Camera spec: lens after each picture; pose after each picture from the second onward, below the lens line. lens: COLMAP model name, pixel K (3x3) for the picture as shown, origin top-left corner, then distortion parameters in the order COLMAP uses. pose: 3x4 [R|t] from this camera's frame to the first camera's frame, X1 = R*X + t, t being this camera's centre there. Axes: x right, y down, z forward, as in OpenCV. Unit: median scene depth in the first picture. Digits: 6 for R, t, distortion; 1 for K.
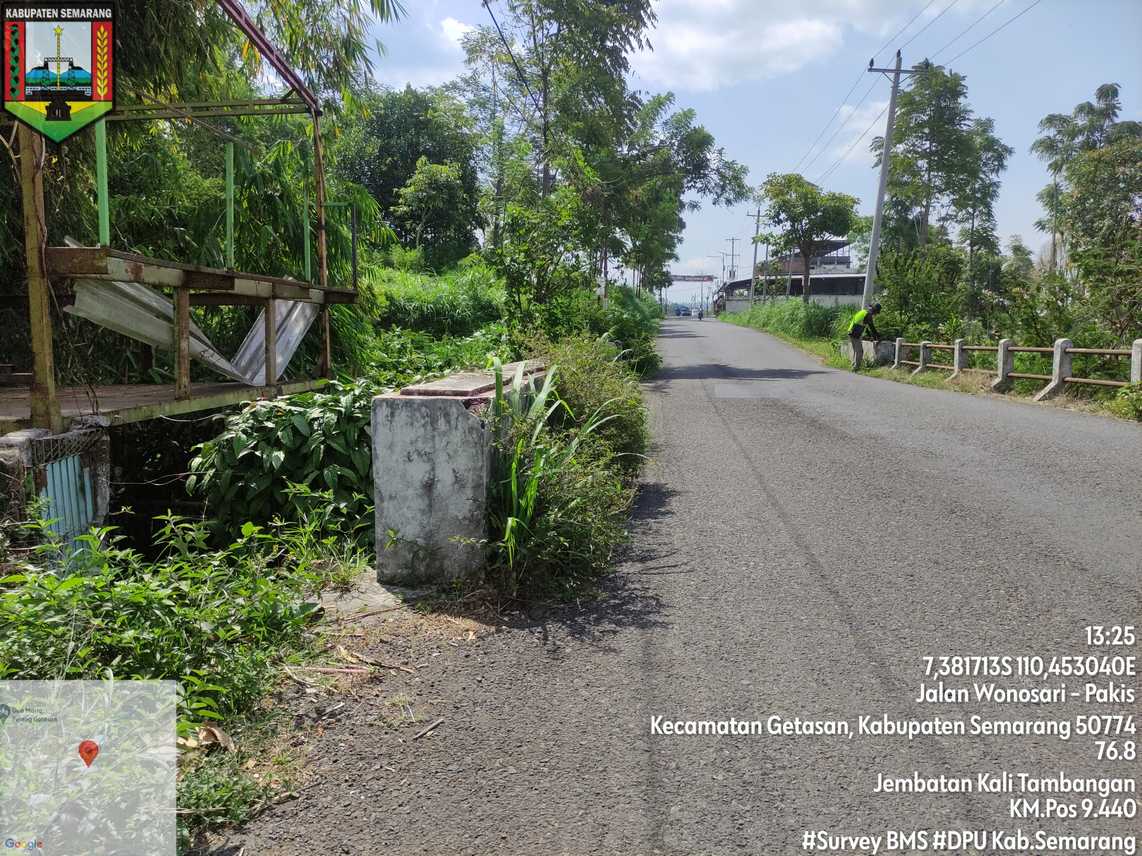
lens RADIAL K [[851.4, 0, 569.1], [0, 851.4, 431.3], [0, 0, 1]] dist [0.021268, -0.003545]
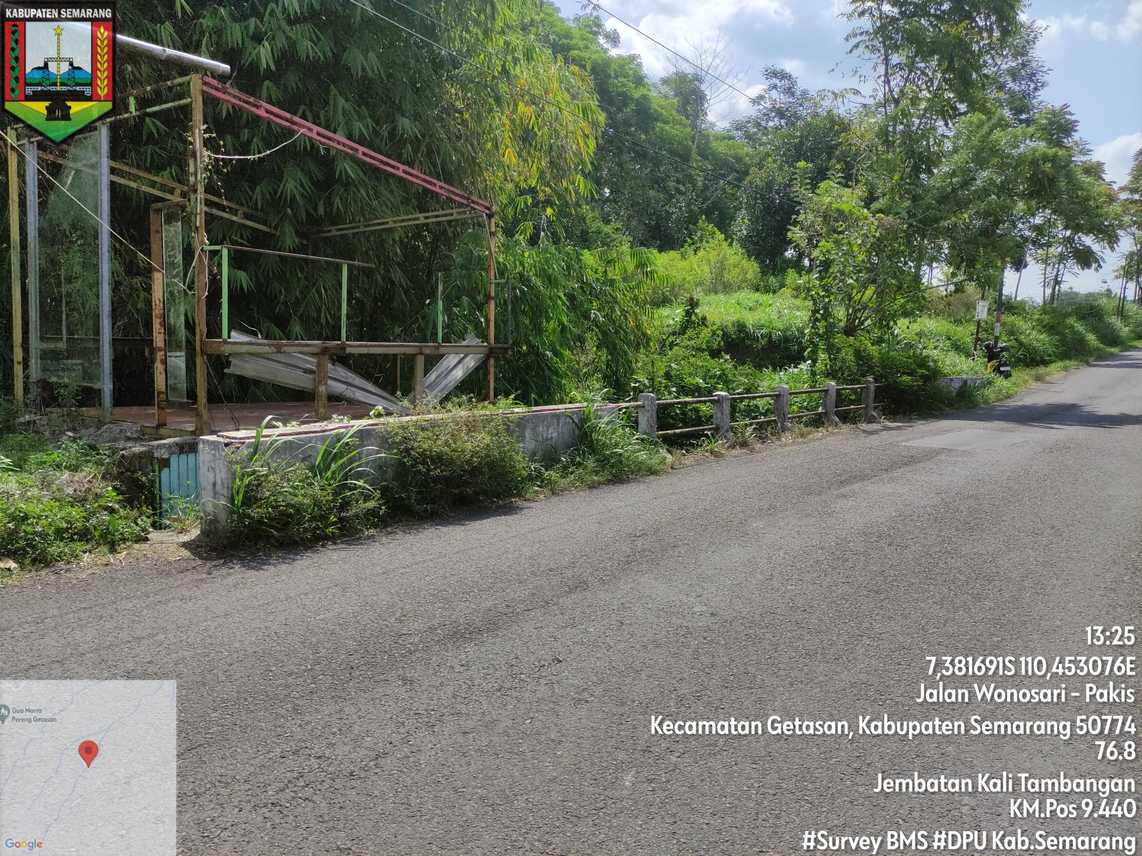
lens RADIAL K [[854.7, 0, 569.0], [0, 854.7, 420.9], [0, 0, 1]] dist [0.082035, -0.126281]
pose [[0.855296, 0.059545, -0.514707, 0.112244], [-0.073950, 0.997234, -0.007516, -0.009241], [0.512835, 0.044491, 0.857333, -0.020451]]
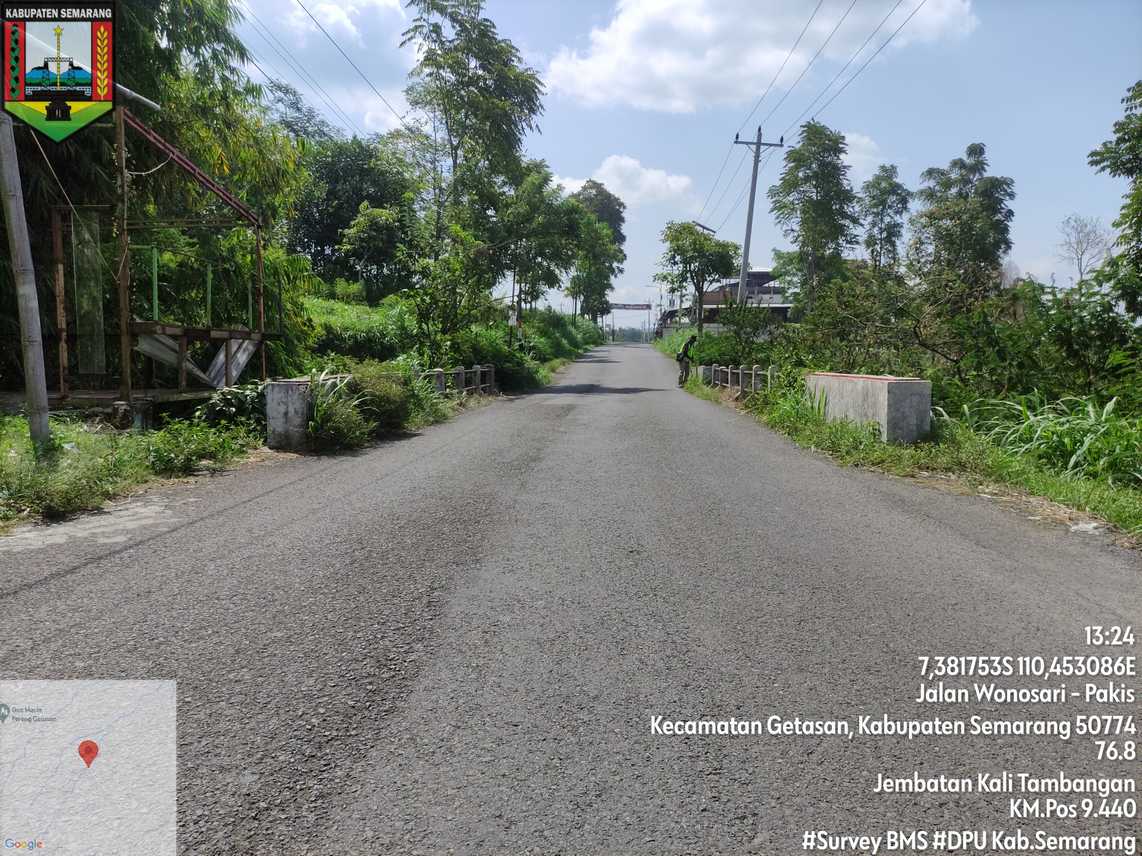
lens RADIAL K [[854.7, 0, 569.0], [0, 854.7, 420.9], [0, 0, 1]] dist [0.082035, -0.126281]
pose [[0.998956, 0.003489, 0.045546, 0.048725], [-0.001657, 0.999190, -0.040198, 0.015004], [-0.045649, 0.040081, 0.998153, -0.144304]]
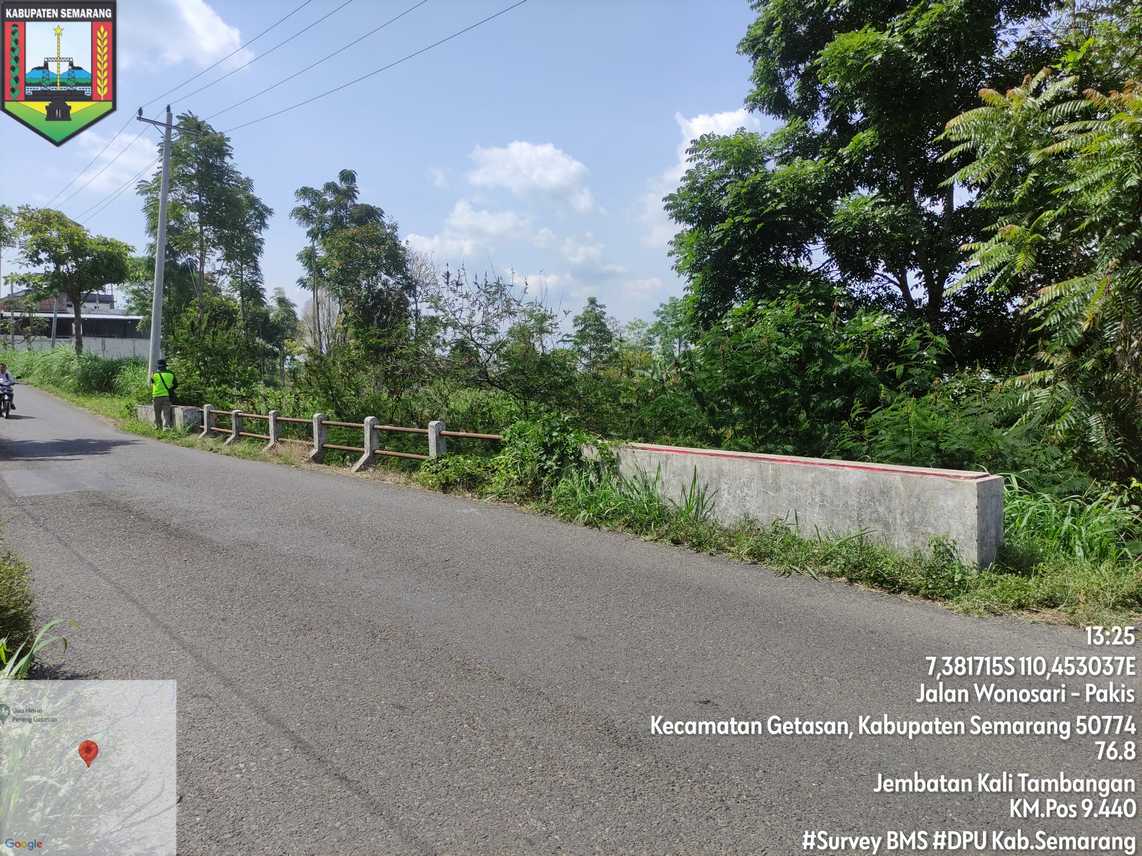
lens RADIAL K [[851.4, 0, 569.1], [0, 851.4, 431.3], [0, 0, 1]] dist [0.021268, -0.003545]
pose [[0.694102, -0.047508, 0.718308, -0.017824], [0.080962, 0.996641, -0.012318, -0.015553], [-0.715310, 0.066706, 0.695616, 0.004907]]
